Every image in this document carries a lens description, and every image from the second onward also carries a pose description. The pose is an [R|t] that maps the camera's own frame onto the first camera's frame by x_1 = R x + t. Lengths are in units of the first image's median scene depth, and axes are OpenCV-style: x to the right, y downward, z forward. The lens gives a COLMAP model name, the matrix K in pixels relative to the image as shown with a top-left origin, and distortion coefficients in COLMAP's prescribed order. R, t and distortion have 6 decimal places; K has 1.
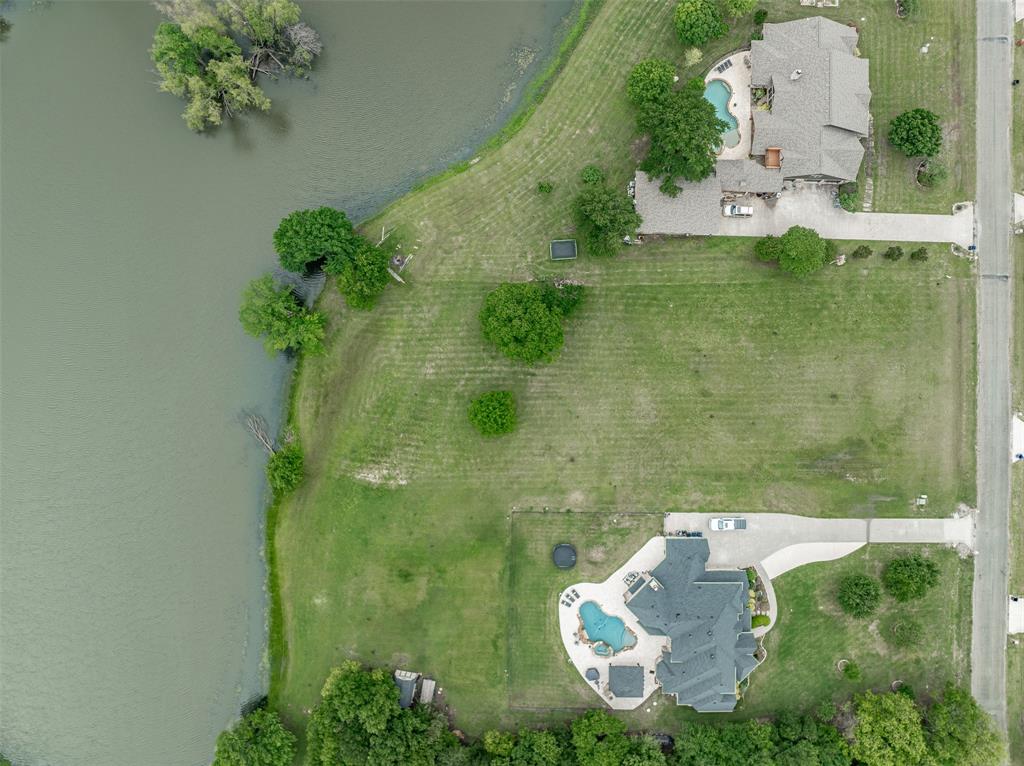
lens RADIAL K [[719.8, 0, 512.8], [0, 719.8, 384.4], [0, 0, 1]] dist [-0.039261, 0.008569]
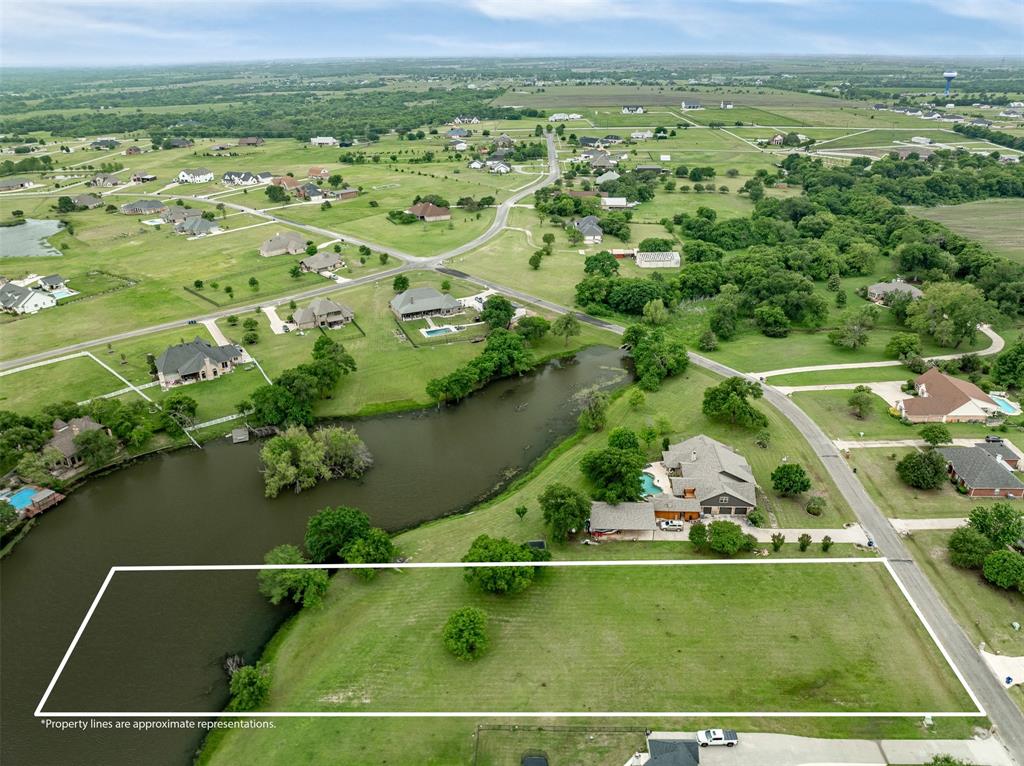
lens RADIAL K [[719.8, 0, 516.6], [0, 719.8, 382.7], [0, 0, 1]] dist [-0.039261, 0.008569]
pose [[0.999639, 0.002402, -0.026755, 0.070927], [-0.025101, 0.438310, -0.898474, 0.798857], [0.009569, 0.898821, 0.438212, 0.205604]]
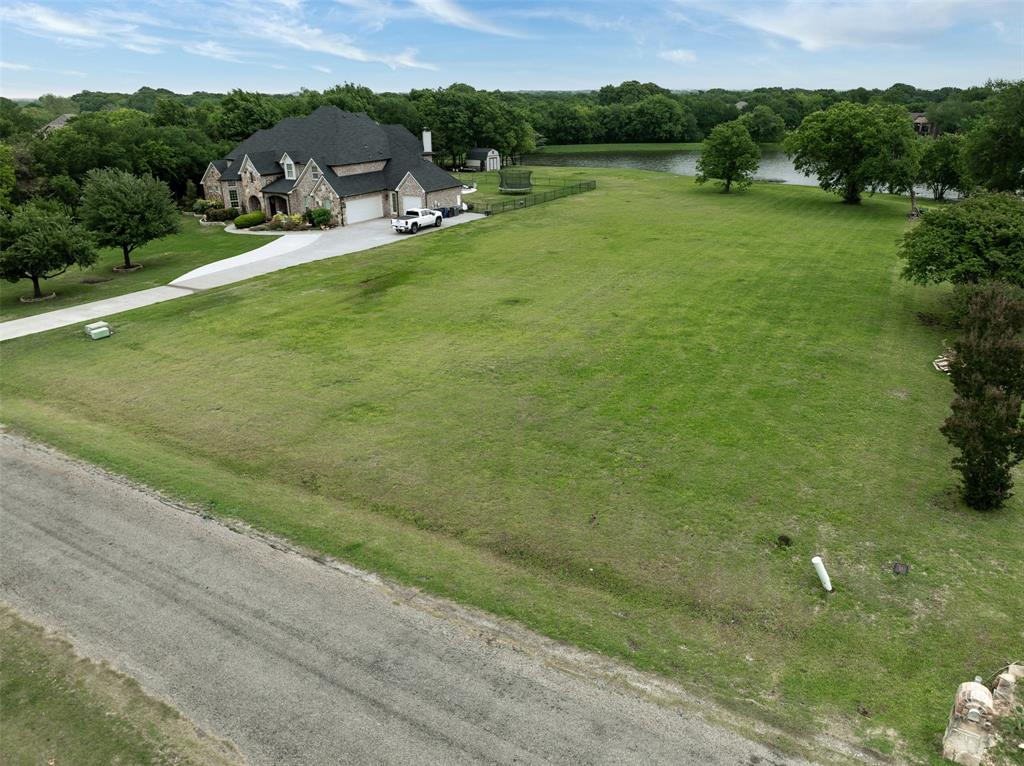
lens RADIAL K [[719.8, 0, 517.0], [0, 719.8, 376.8], [0, 0, 1]] dist [-0.039261, 0.008569]
pose [[-0.503508, 0.328575, -0.799073, 0.745634], [-0.863603, -0.163699, 0.476857, -0.160068], [0.025876, 0.930183, 0.366182, 0.903441]]
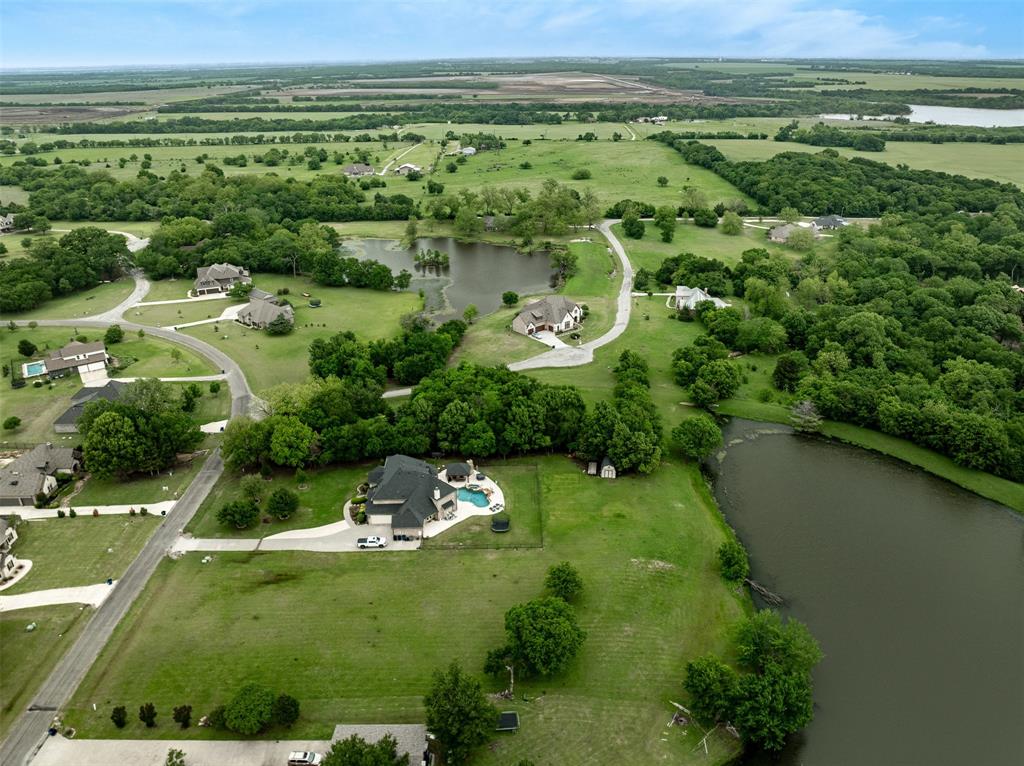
lens RADIAL K [[719.8, 0, 521.0], [0, 719.8, 384.3], [0, 0, 1]] dist [-0.039261, 0.008569]
pose [[-0.999383, 0.019994, -0.028881, 0.067510], [-0.034510, -0.405515, 0.913437, -0.849076], [0.006552, 0.913870, 0.405954, 0.232228]]
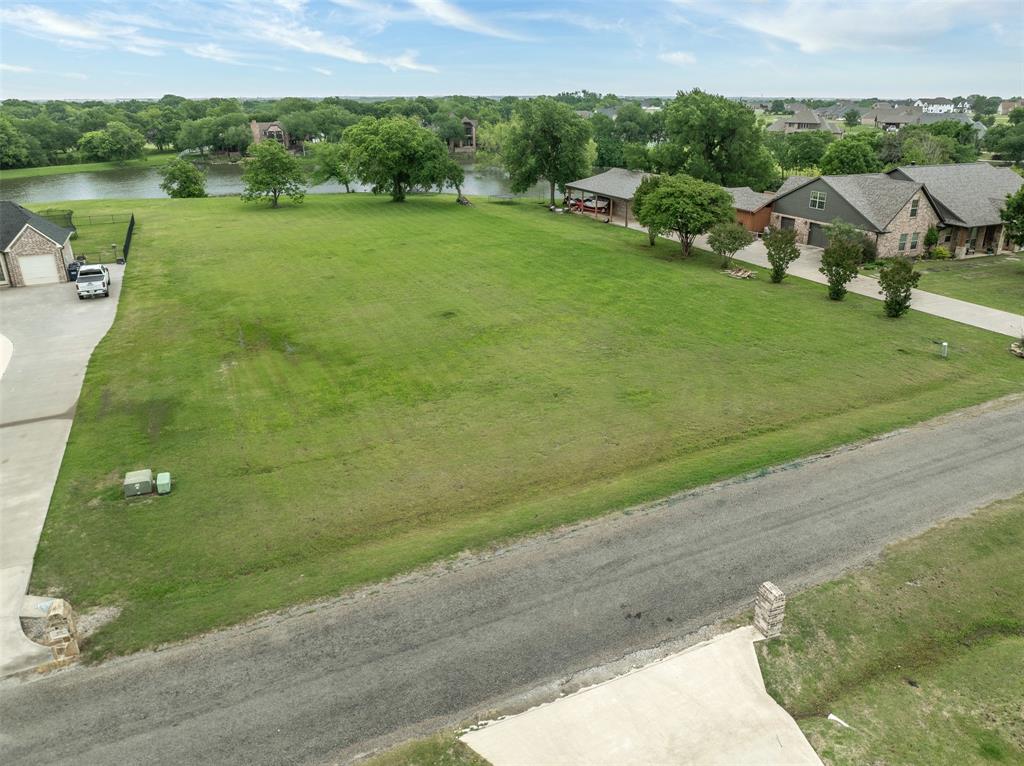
lens RADIAL K [[719.8, 0, 518.9], [0, 719.8, 385.7], [0, 0, 1]] dist [-0.039261, 0.008569]
pose [[0.427852, 0.342163, -0.836581, 0.795130], [-0.903735, 0.176654, -0.389945, 0.139260], [0.014361, 0.922886, 0.384806, 0.888805]]
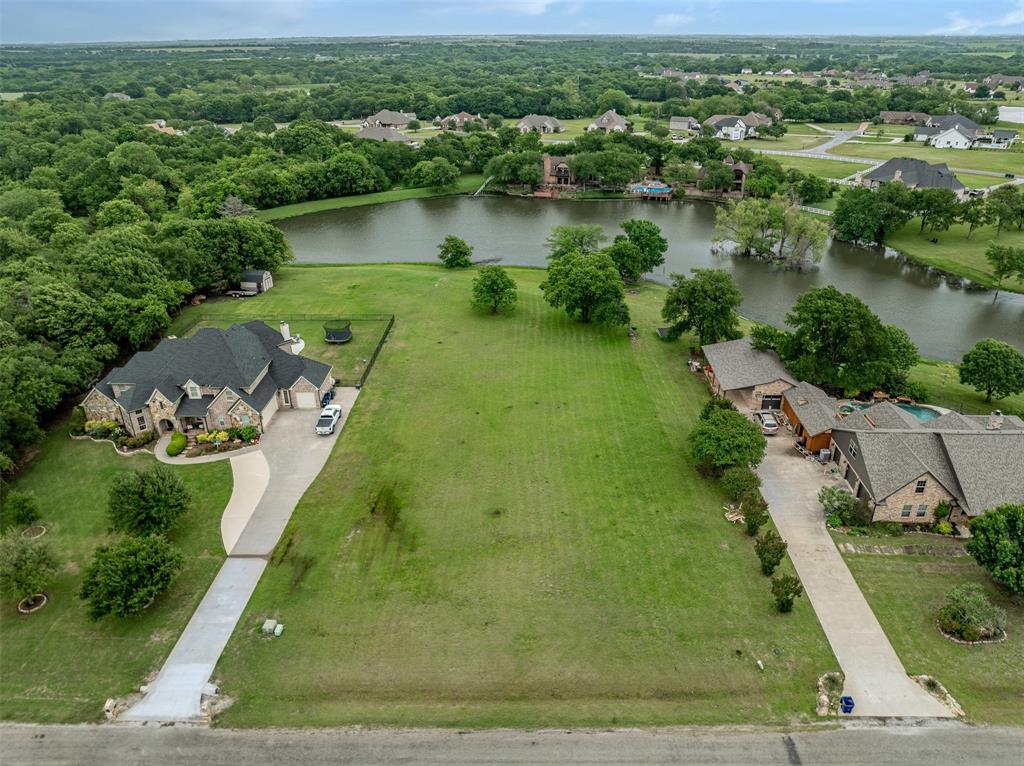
lens RADIAL K [[719.8, 0, 516.7], [0, 719.8, 380.6], [0, 0, 1]] dist [-0.039261, 0.008569]
pose [[-0.016769, 0.438306, -0.898669, 0.929341], [-0.999565, 0.014478, 0.025713, -0.015369], [0.024281, 0.898709, 0.437873, 0.644456]]
